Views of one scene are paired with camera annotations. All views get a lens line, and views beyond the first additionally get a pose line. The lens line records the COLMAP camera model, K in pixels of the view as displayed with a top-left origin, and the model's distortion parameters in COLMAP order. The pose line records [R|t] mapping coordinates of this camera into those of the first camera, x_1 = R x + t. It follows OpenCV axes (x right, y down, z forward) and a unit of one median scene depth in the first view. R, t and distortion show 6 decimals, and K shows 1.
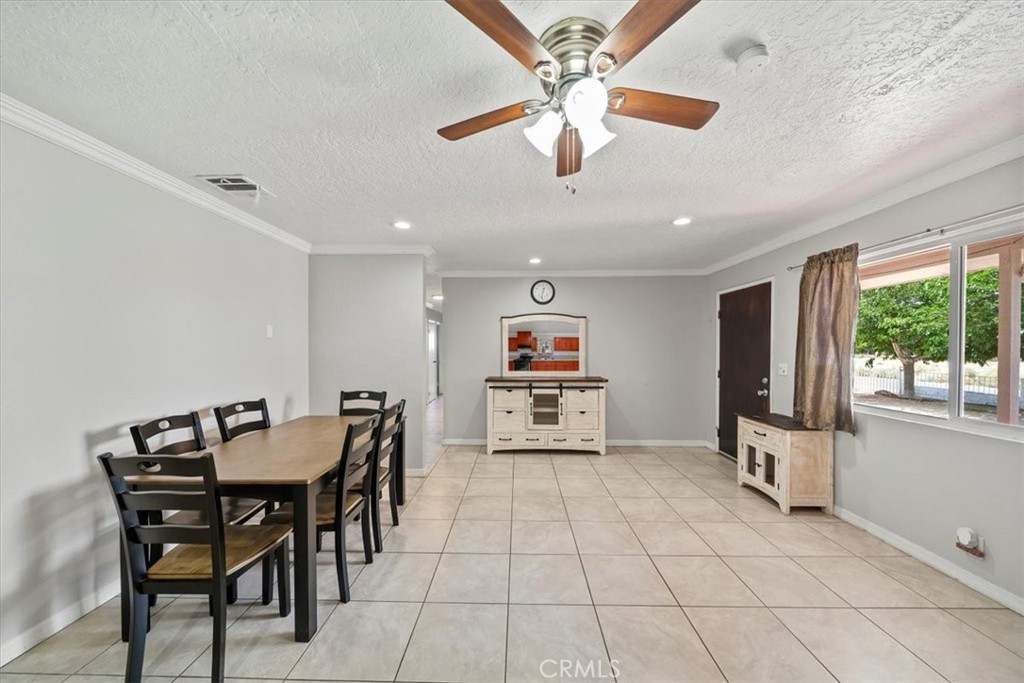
lens RADIAL K [[356.1, 0, 504.7], [0, 356.1, 349.6], [0, 0, 1]] dist [-0.005108, 0.000324]
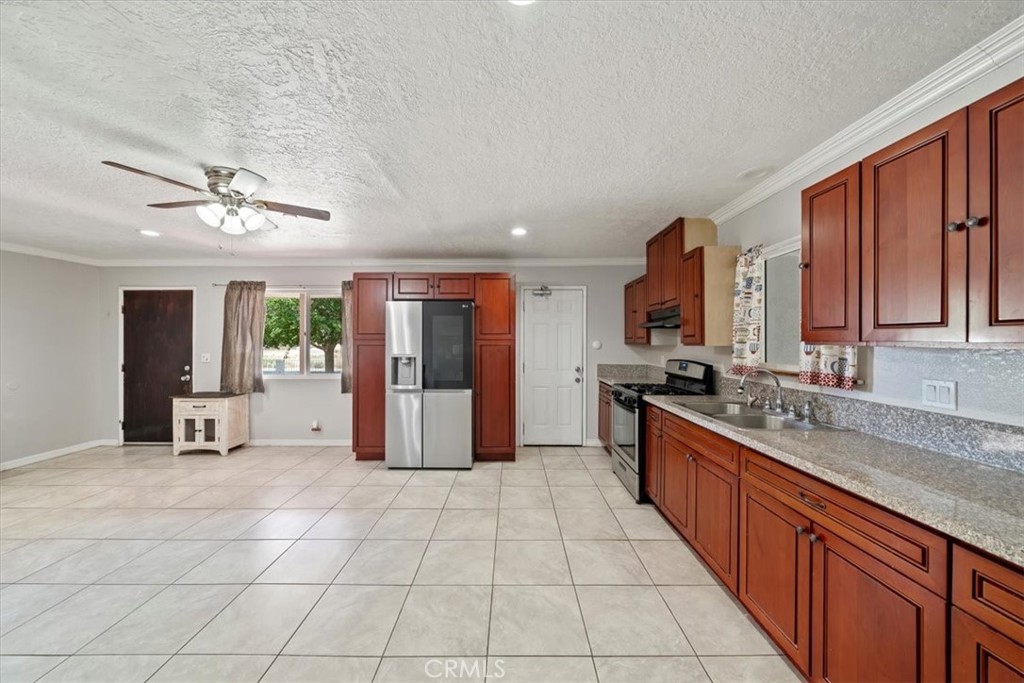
lens RADIAL K [[356.1, 0, 505.6], [0, 356.1, 340.2], [0, 0, 1]] dist [-0.005108, 0.000324]
pose [[-0.004616, 0.000776, 0.999989, -0.598104], [0.009199, 0.999957, -0.000734, 0.000028], [-0.999947, 0.009195, -0.004623, -0.133136]]
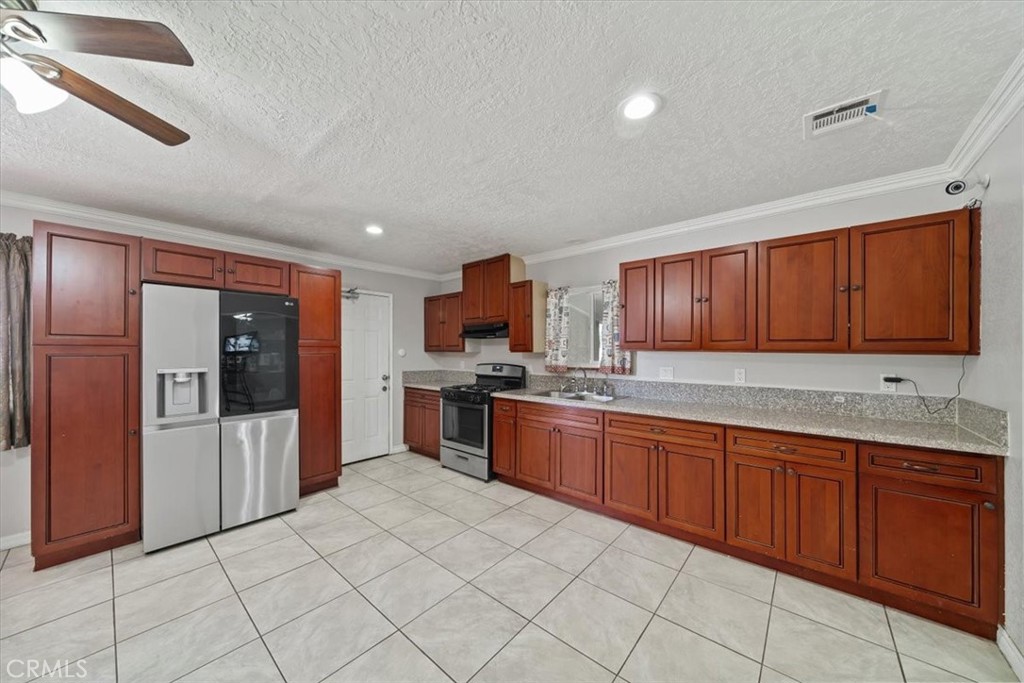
lens RADIAL K [[356.1, 0, 506.1], [0, 356.1, 348.2], [0, 0, 1]] dist [-0.005108, 0.000324]
pose [[-0.763150, -0.000005, 0.646222, -0.458320], [0.004373, 0.999977, 0.005171, -0.002109], [-0.646207, 0.006772, -0.763132, 0.301002]]
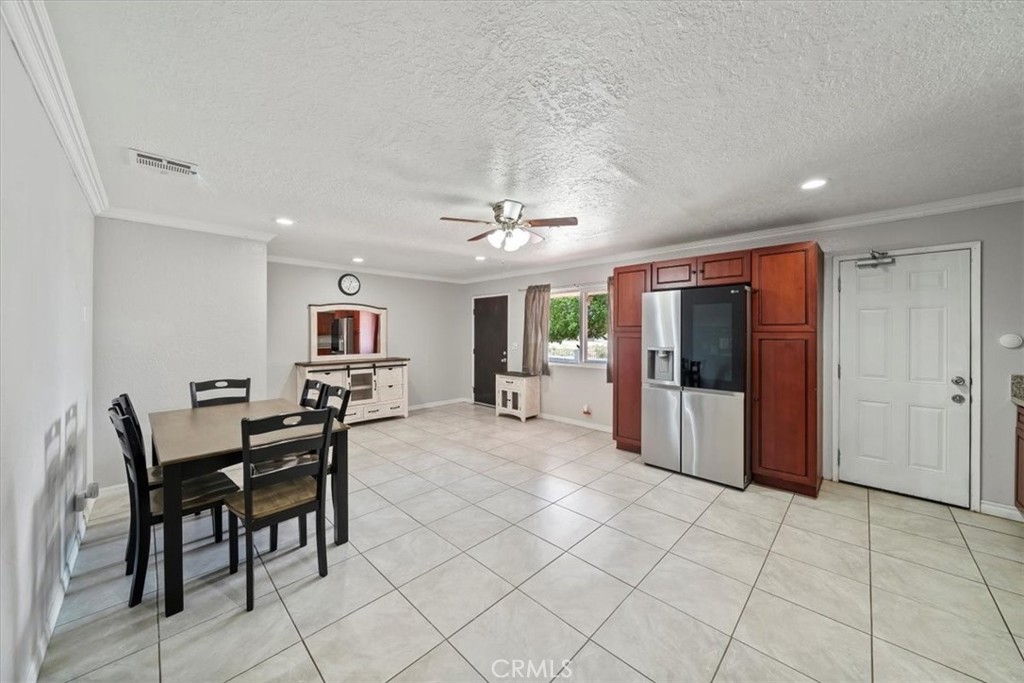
lens RADIAL K [[356.1, 0, 509.4], [0, 356.1, 331.8], [0, 0, 1]] dist [-0.005108, 0.000324]
pose [[0.690877, 0.002271, 0.722969, -0.557282], [0.005804, 0.999945, -0.008688, 0.000313], [-0.722949, 0.010198, 0.690826, -0.224864]]
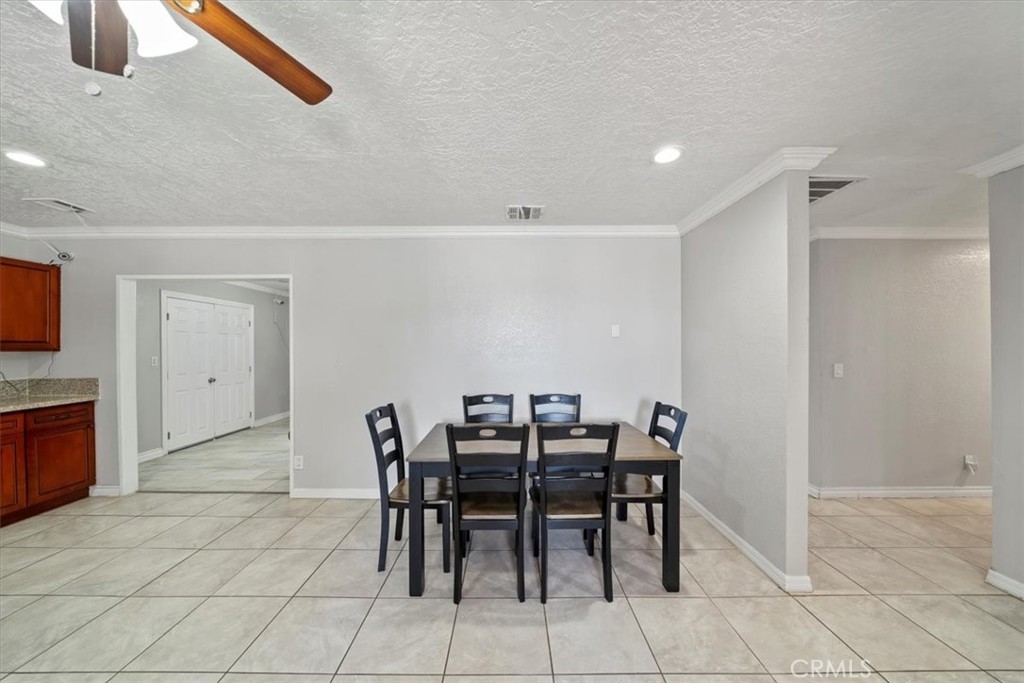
lens RADIAL K [[356.1, 0, 520.0], [0, 356.1, 345.7], [0, 0, 1]] dist [-0.005108, 0.000324]
pose [[0.022681, 0.005890, -0.999725, 0.290747], [-0.004613, 0.999973, 0.005786, -0.011166], [0.999732, 0.004480, 0.022708, 0.630213]]
